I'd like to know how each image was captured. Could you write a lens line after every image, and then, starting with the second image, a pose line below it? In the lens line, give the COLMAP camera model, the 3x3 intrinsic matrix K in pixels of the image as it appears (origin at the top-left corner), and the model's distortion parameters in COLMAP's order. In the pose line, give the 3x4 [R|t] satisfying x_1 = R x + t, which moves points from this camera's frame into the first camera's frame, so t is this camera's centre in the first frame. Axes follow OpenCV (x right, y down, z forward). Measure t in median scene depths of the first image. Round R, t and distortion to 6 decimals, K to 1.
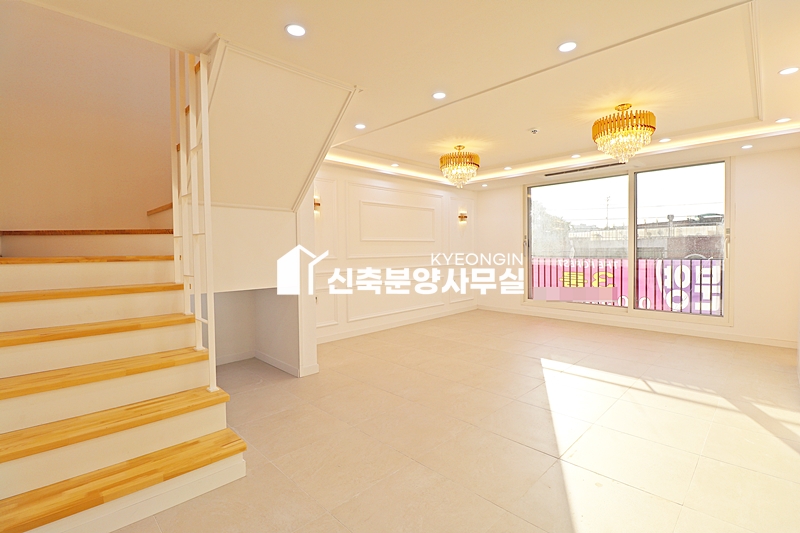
lens RADIAL K [[369.1, 0, 402.0], [0, 369.1, 258.5], [0, 0, 1]] dist [0.003800, -0.017261]
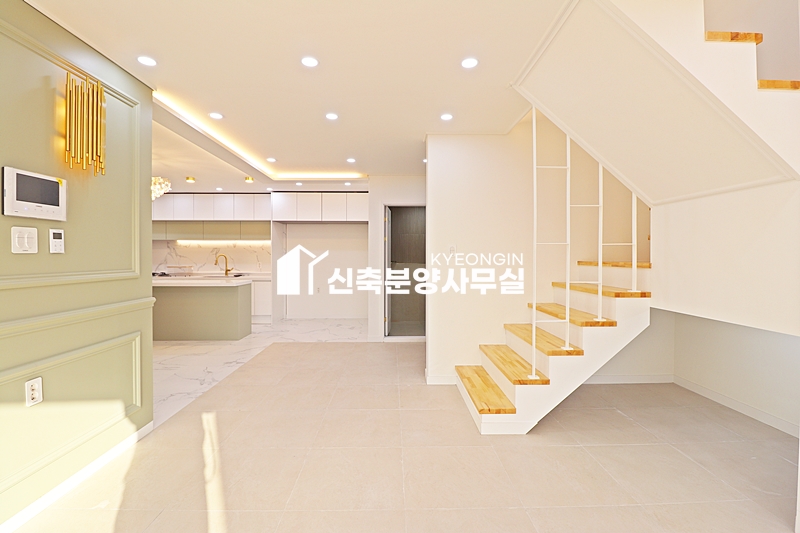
lens RADIAL K [[367.4, 0, 402.4], [0, 367.4, 260.4], [0, 0, 1]] dist [-0.000333, -0.012928]
pose [[-0.682318, 0.014846, -0.730905, 0.255549], [-0.012945, 0.999392, 0.032384, -0.019014], [0.730941, 0.031558, -0.681711, 0.612786]]
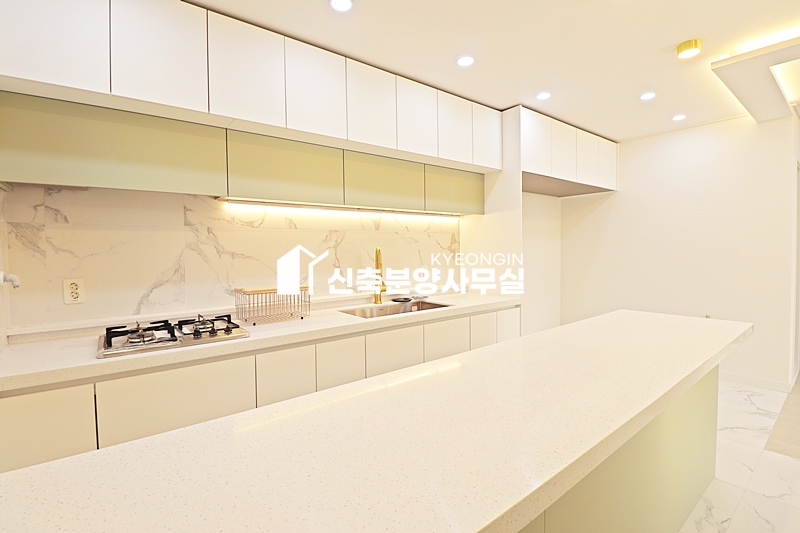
lens RADIAL K [[371.4, 0, 400.0], [0, 371.4, 258.0], [0, 0, 1]] dist [-0.001658, -0.013277]
pose [[-0.111215, 0.034794, -0.993187, 0.223550], [-0.009506, 0.999304, 0.036073, 0.006379], [0.993751, 0.013453, -0.110807, -0.664989]]
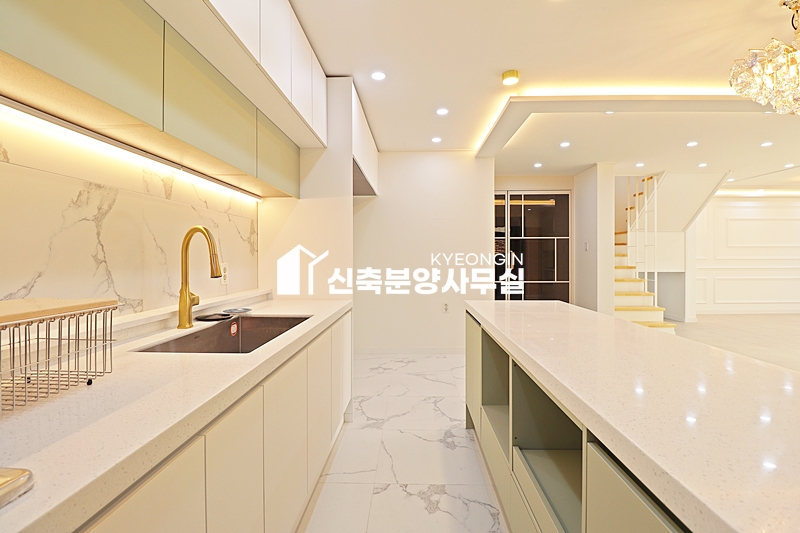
lens RADIAL K [[369.8, 0, 402.5], [0, 369.8, 260.0], [0, 0, 1]] dist [-0.000153, -0.011889]
pose [[0.691461, 0.014631, -0.722266, 0.042009], [-0.022722, 0.999741, -0.001501, 0.032327], [0.722056, 0.017450, 0.691614, -0.827753]]
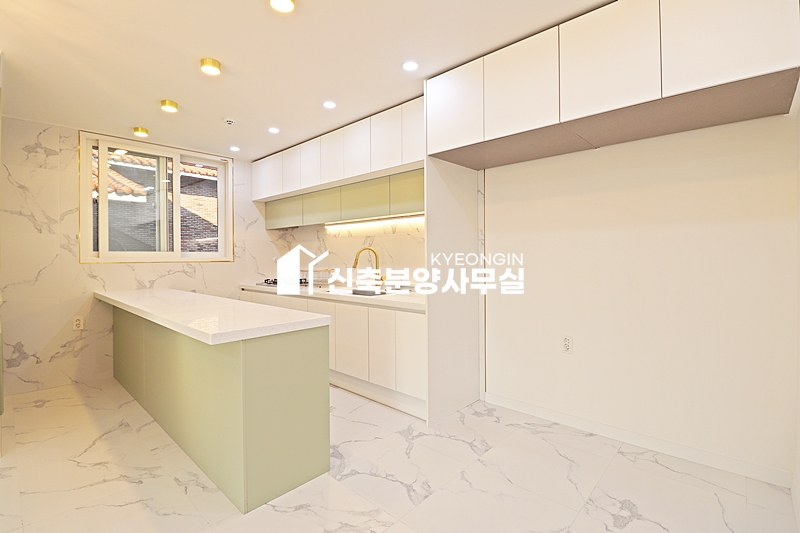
lens RADIAL K [[371.4, 0, 400.0], [0, 371.4, 258.0], [0, 0, 1]] dist [-0.001658, -0.013277]
pose [[-0.998900, 0.018017, -0.043283, -0.290640], [0.016827, 0.999475, 0.027702, 0.011917], [0.043760, 0.026944, -0.998679, -0.075812]]
